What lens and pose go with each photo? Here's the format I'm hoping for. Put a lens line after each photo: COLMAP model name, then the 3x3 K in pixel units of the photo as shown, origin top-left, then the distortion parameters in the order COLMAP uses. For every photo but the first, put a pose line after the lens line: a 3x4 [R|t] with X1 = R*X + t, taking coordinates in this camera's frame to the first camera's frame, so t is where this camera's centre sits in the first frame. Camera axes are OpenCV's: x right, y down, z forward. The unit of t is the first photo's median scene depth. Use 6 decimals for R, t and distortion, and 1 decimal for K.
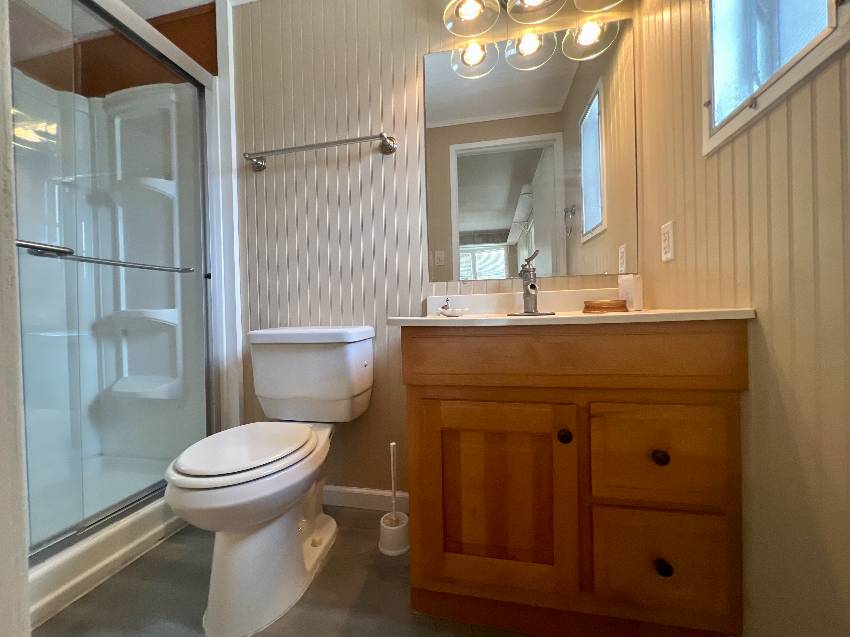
lens RADIAL K [[342.6, 0, 425.0], [0, 342.6, 318.5], [0, 0, 1]] dist [-0.003614, -0.000245]
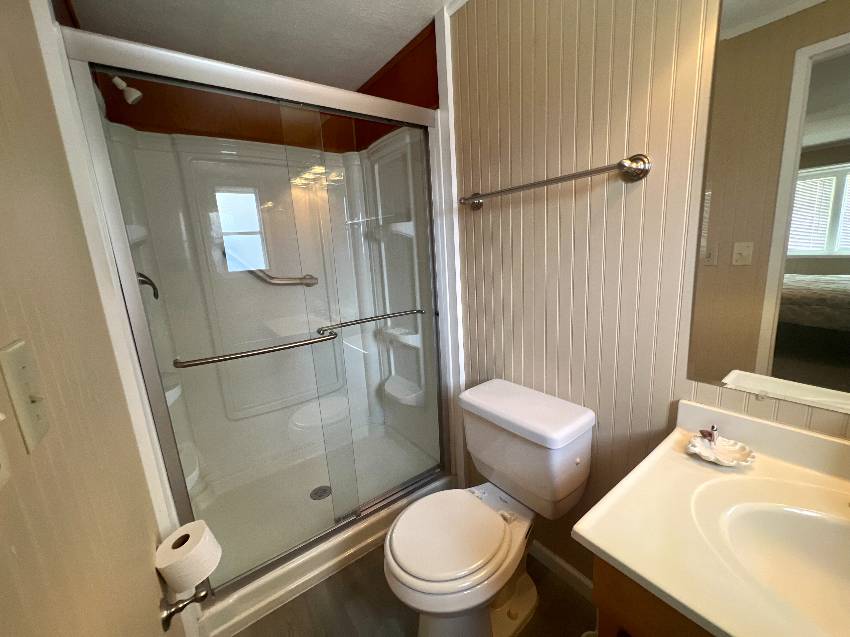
lens RADIAL K [[342.6, 0, 425.0], [0, 342.6, 318.5], [0, 0, 1]] dist [-0.003614, -0.000245]
pose [[0.755289, 0.107497, -0.646515, 0.040257], [0.031894, 0.979260, 0.200083, -0.328272], [0.654615, -0.171740, 0.736196, 0.172490]]
